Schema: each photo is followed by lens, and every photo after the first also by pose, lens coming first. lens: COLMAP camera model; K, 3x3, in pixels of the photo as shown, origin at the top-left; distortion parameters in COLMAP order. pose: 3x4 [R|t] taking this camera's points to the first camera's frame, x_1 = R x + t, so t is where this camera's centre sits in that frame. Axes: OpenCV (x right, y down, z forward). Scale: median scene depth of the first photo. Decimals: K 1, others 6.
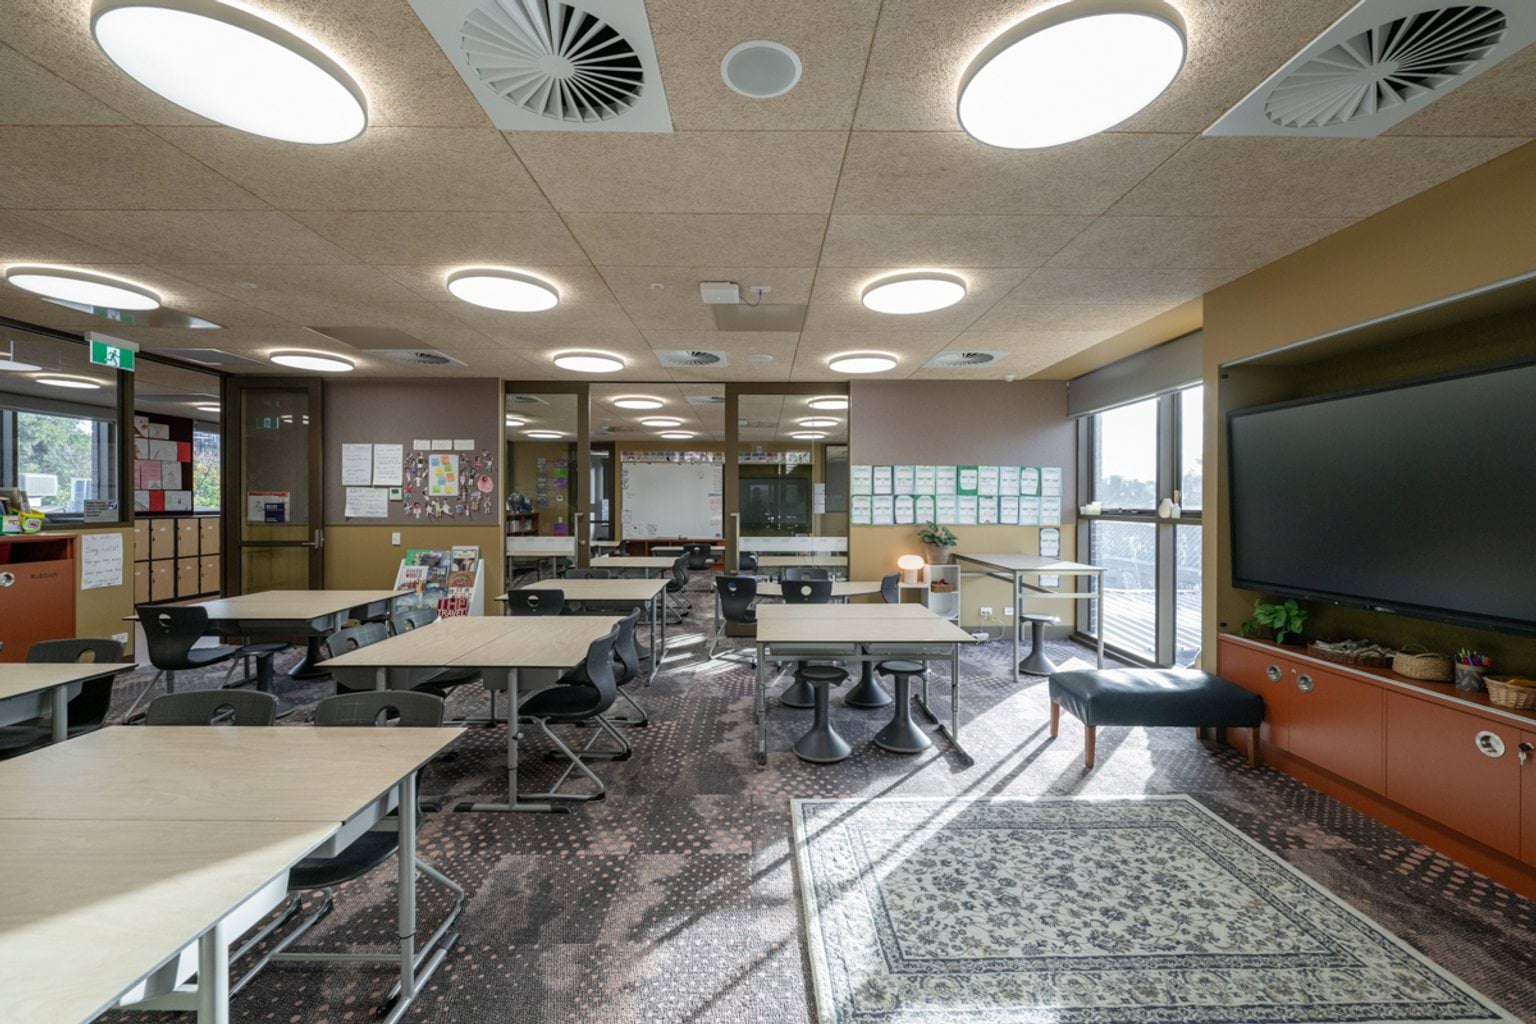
lens RADIAL K [[1181.9, 0, 768.0], [0, 1181.9, 512.0], [0, 0, 1]] dist [-0.004859, -0.000861]
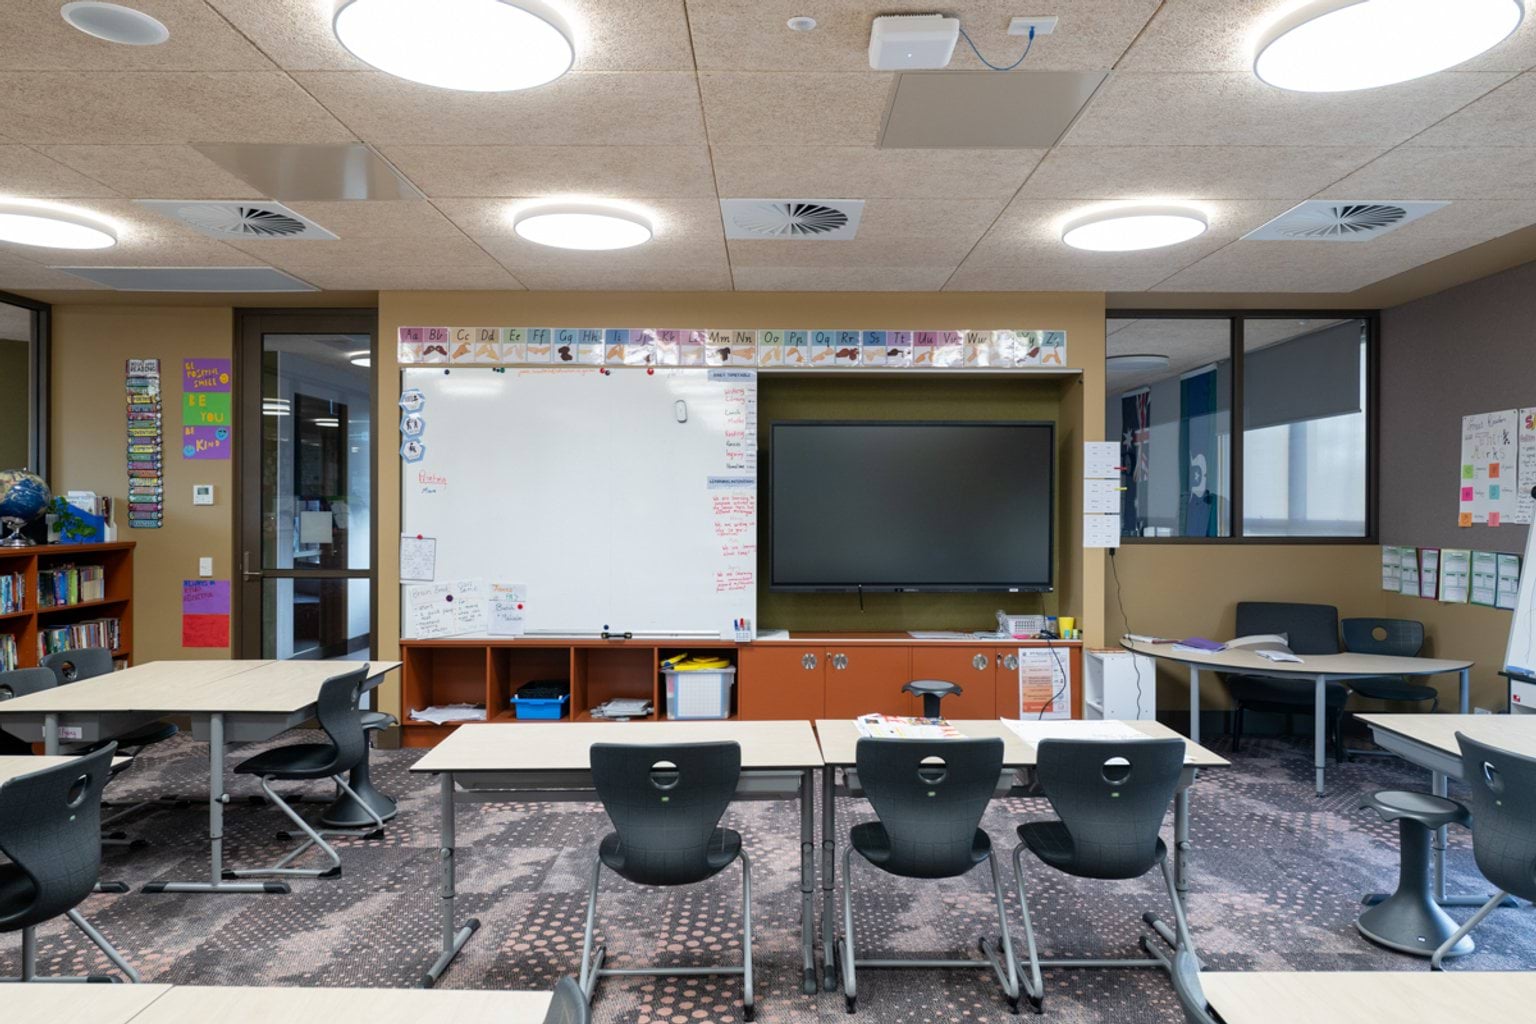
lens RADIAL K [[1288.1, 0, 812.3], [0, 1288.1, 510.1], [0, 0, 1]] dist [-0.003311, -0.006518]
pose [[0.993515, 0.002493, -0.113675, 0.009644], [-0.002780, 0.999993, -0.002363, -0.007079], [0.113668, 0.002664, 0.993515, 0.695969]]
